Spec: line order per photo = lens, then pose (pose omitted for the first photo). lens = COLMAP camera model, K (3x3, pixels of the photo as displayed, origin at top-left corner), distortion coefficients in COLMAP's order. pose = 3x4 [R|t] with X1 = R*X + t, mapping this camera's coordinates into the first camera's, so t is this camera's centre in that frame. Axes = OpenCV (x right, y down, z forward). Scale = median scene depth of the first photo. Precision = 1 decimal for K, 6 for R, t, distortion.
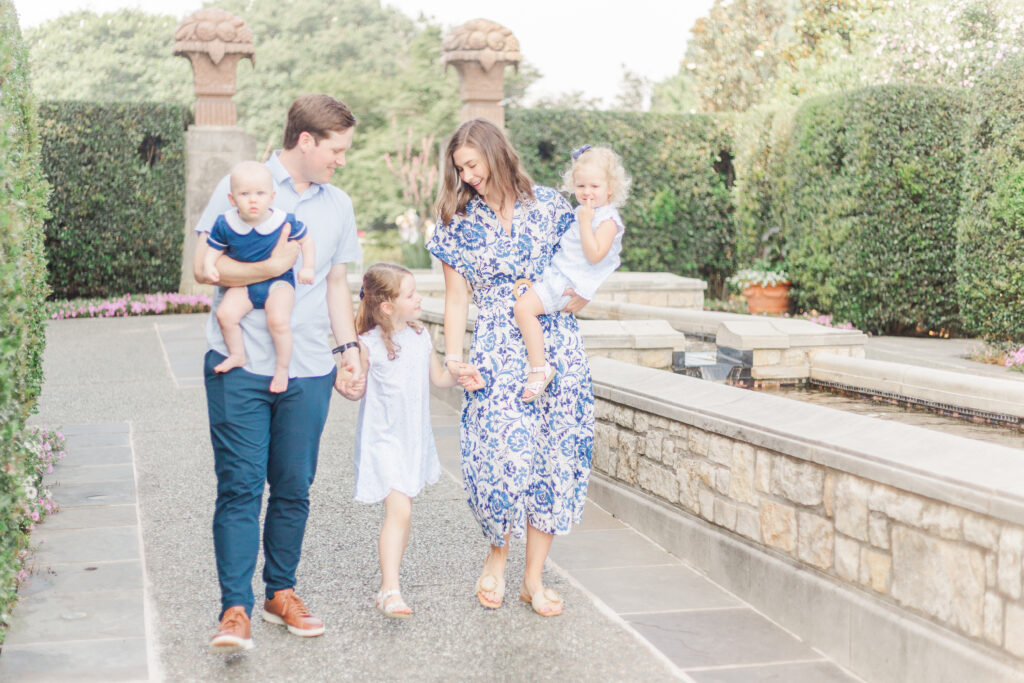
lens RADIAL K [[1506.4, 0, 512.0], [0, 1506.4, 341.5], [0, 0, 1]] dist [-0.034025, 0.042853]
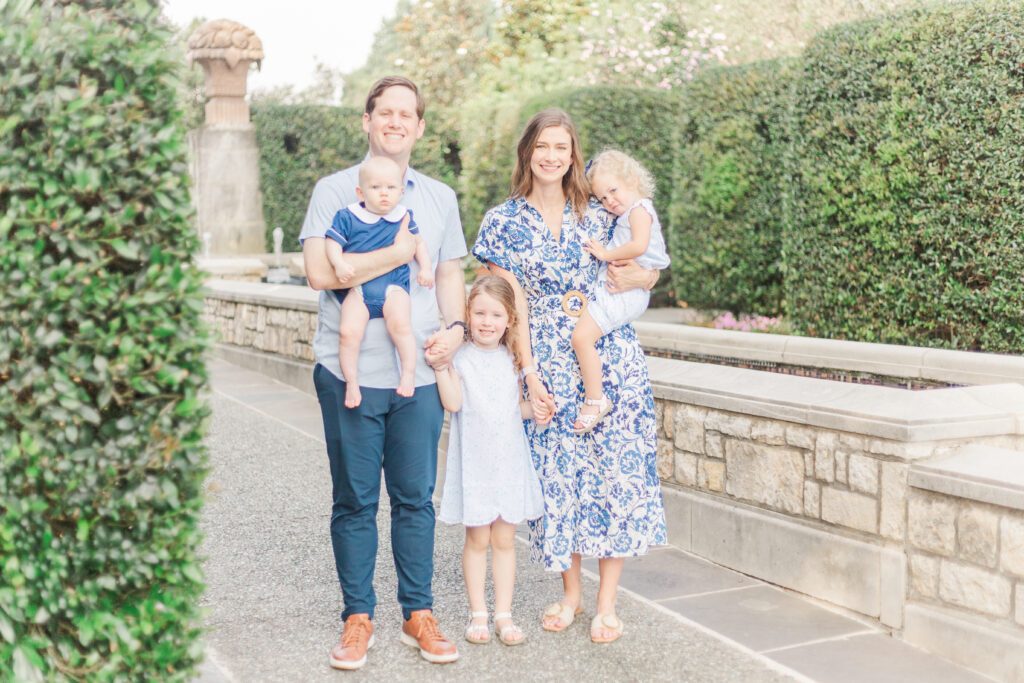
lens RADIAL K [[1506.4, 0, 512.0], [0, 1506.4, 341.5], [0, 0, 1]] dist [-0.034025, 0.042853]
pose [[0.971575, -0.028322, 0.235034, -0.099308], [0.025767, 0.999571, 0.013933, 0.005019], [-0.235327, -0.007481, 0.971887, -0.103034]]
